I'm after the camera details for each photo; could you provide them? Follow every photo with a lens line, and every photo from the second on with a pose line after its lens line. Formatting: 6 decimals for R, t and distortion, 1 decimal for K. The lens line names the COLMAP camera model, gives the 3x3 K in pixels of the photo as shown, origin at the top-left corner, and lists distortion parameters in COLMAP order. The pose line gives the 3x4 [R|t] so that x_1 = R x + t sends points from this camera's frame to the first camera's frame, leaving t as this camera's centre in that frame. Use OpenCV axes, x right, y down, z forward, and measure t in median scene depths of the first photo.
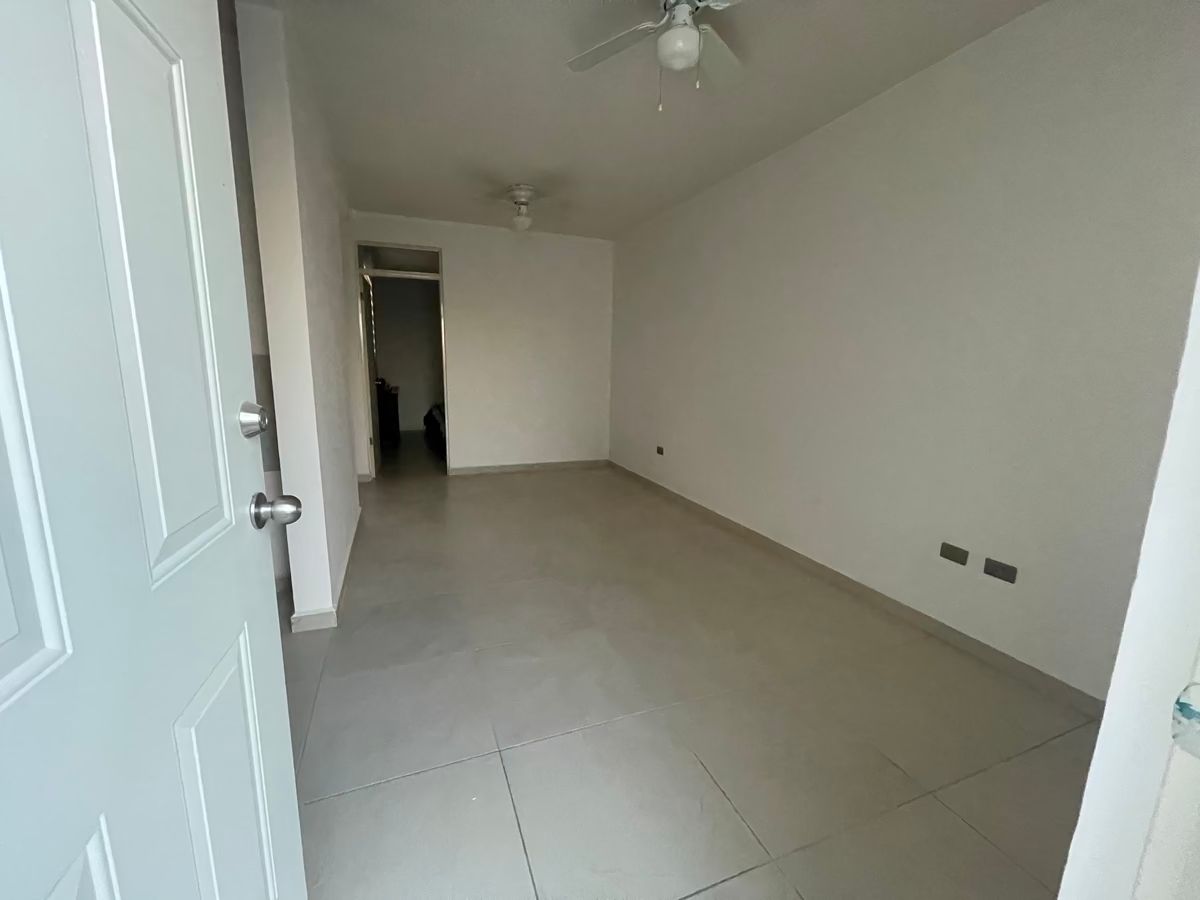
lens RADIAL K [[486.6, 0, 591.6], [0, 486.6, 449.7], [0, 0, 1]] dist [0.001386, 0.000133]
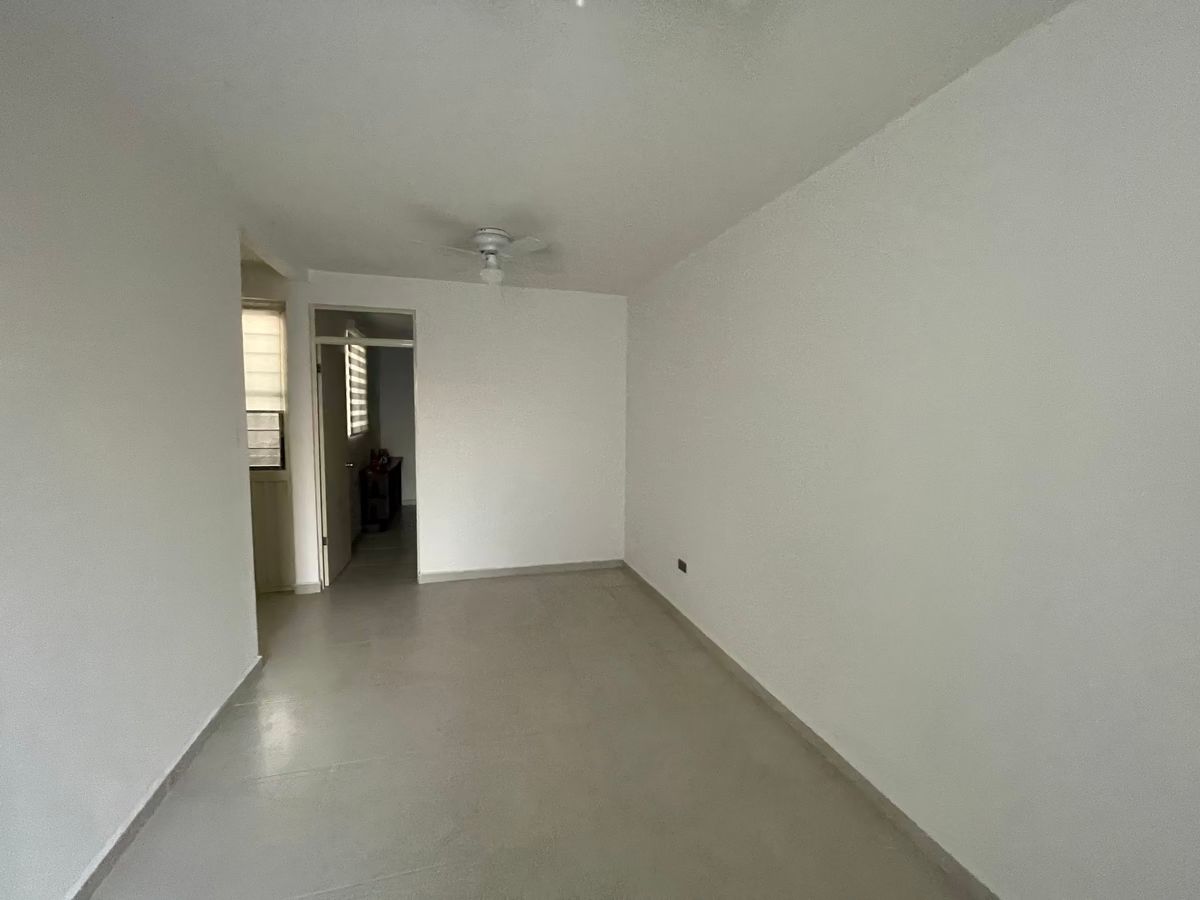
lens RADIAL K [[486.6, 0, 591.6], [0, 486.6, 449.7], [0, 0, 1]] dist [0.001386, 0.000133]
pose [[0.995662, 0.000162, -0.093043, 0.086742], [-0.009659, 0.994775, -0.101630, -0.118081], [0.092541, 0.102088, 0.990462, 0.281357]]
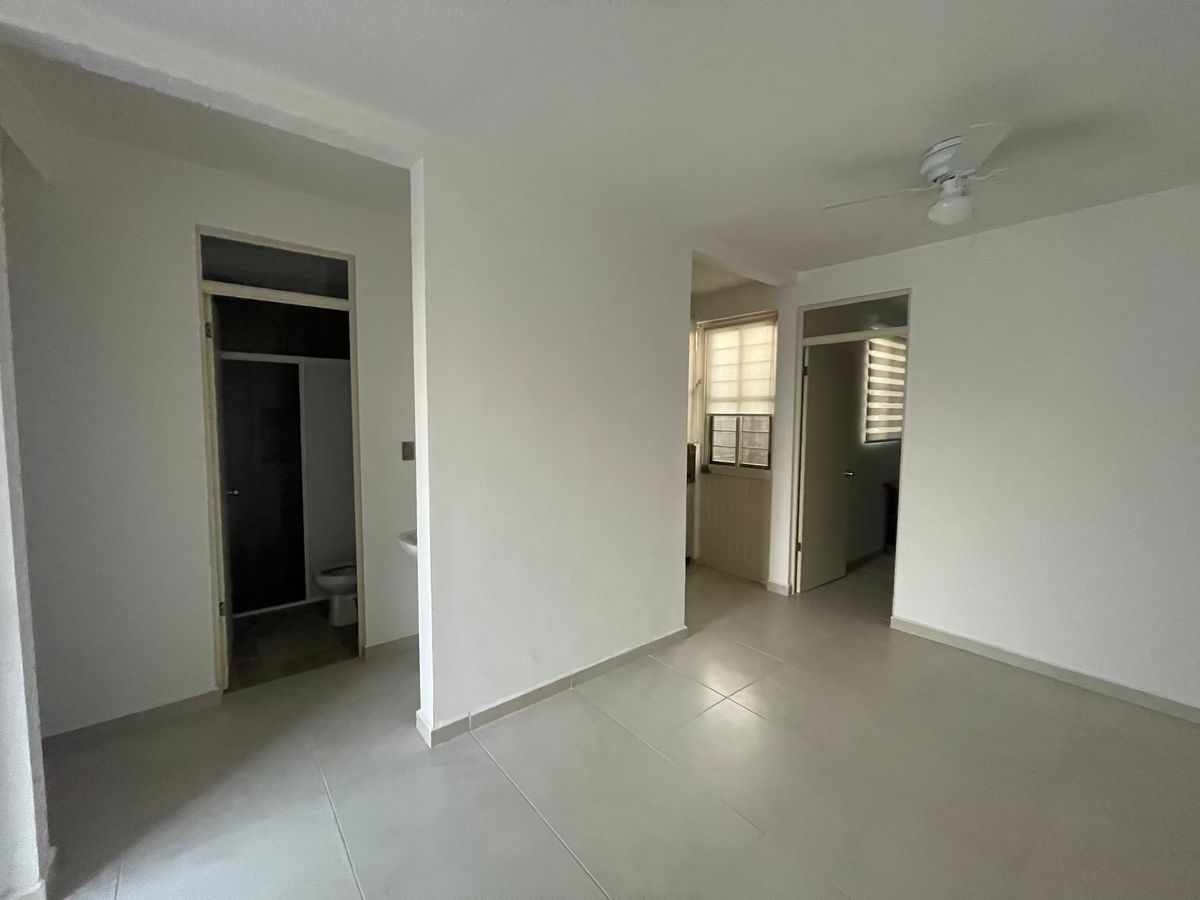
lens RADIAL K [[486.6, 0, 591.6], [0, 486.6, 449.7], [0, 0, 1]] dist [0.001386, 0.000133]
pose [[0.309977, 0.054871, -0.949159, 0.246710], [-0.170619, 0.985336, 0.001241, -0.151746], [0.935309, 0.161560, 0.314794, 0.518150]]
